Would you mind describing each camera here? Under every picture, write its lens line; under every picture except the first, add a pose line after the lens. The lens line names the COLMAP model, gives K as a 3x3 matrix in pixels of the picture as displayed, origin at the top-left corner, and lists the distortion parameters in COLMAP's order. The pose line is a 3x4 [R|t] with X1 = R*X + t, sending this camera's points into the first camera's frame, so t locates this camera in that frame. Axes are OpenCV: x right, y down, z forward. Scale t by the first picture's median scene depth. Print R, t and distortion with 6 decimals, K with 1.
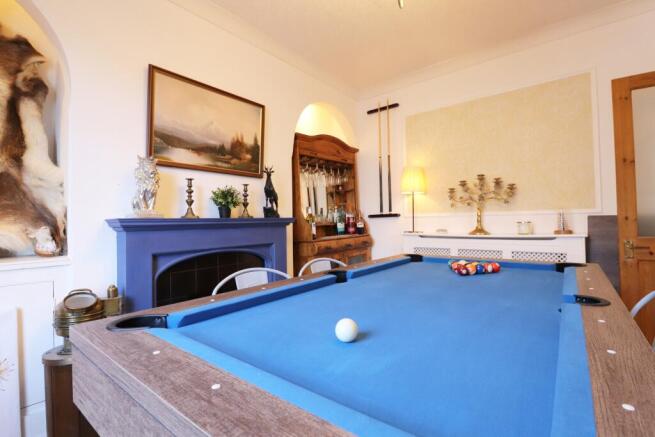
lens RADIAL K [[308.8, 0, 334.5], [0, 308.8, 214.1], [0, 0, 1]] dist [0.001046, -0.010905]
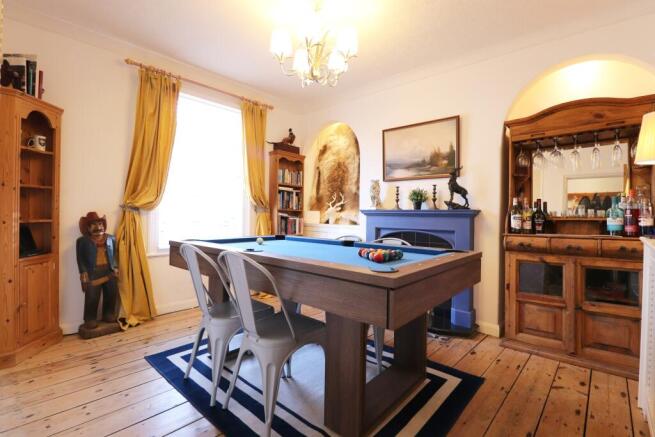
lens RADIAL K [[308.8, 0, 334.5], [0, 308.8, 214.1], [0, 0, 1]] dist [0.001046, -0.010905]
pose [[-0.067525, 0.015419, -0.997598, 1.090873], [0.010089, 0.999840, 0.014771, 0.007206], [0.997667, -0.009068, -0.067669, 0.657336]]
